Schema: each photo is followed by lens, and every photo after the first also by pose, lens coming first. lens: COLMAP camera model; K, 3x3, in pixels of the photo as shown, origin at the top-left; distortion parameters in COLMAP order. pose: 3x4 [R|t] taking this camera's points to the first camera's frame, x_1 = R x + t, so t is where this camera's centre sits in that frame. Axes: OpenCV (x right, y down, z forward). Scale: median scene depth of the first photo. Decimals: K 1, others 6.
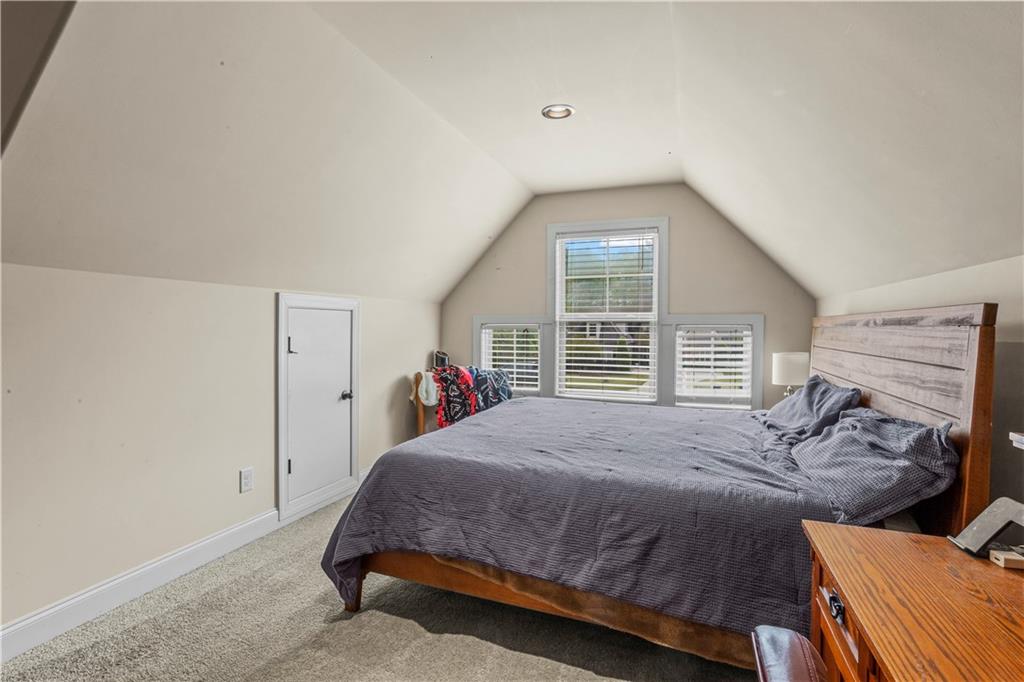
lens RADIAL K [[501.3, 0, 509.8], [0, 501.3, 335.7], [0, 0, 1]] dist [0.004140, 0.001554]
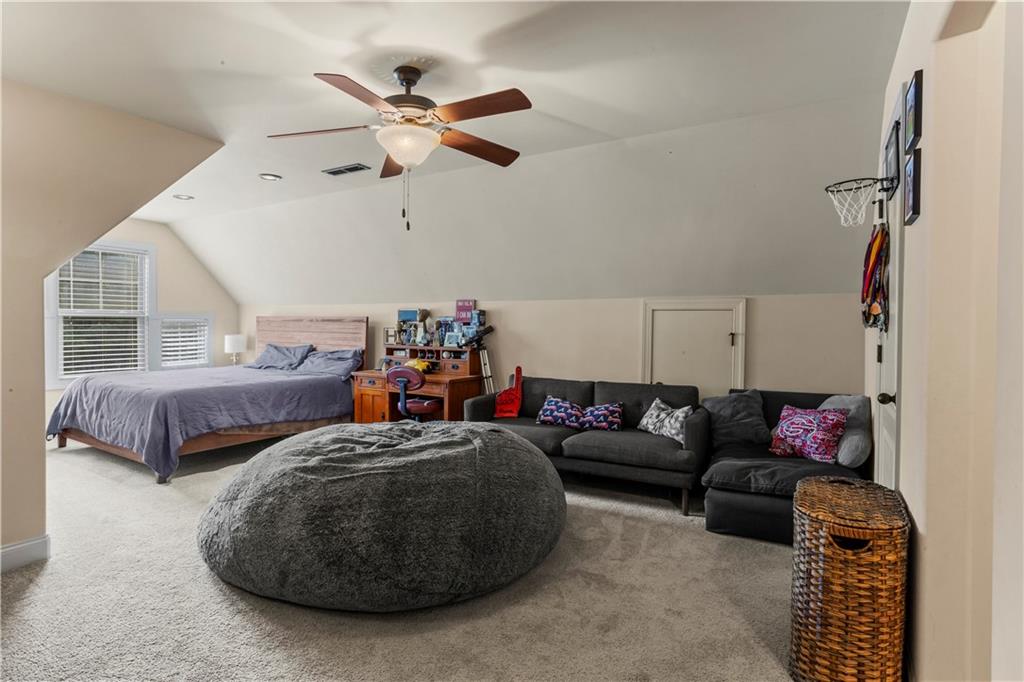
lens RADIAL K [[550.3, 0, 509.4], [0, 550.3, 337.3], [0, 0, 1]] dist [-0.002762, -0.000287]
pose [[0.167060, -0.026210, 0.985598, -1.269141], [0.009732, 0.999642, 0.024934, 0.000297], [-0.985899, 0.005426, 0.167255, -0.339856]]
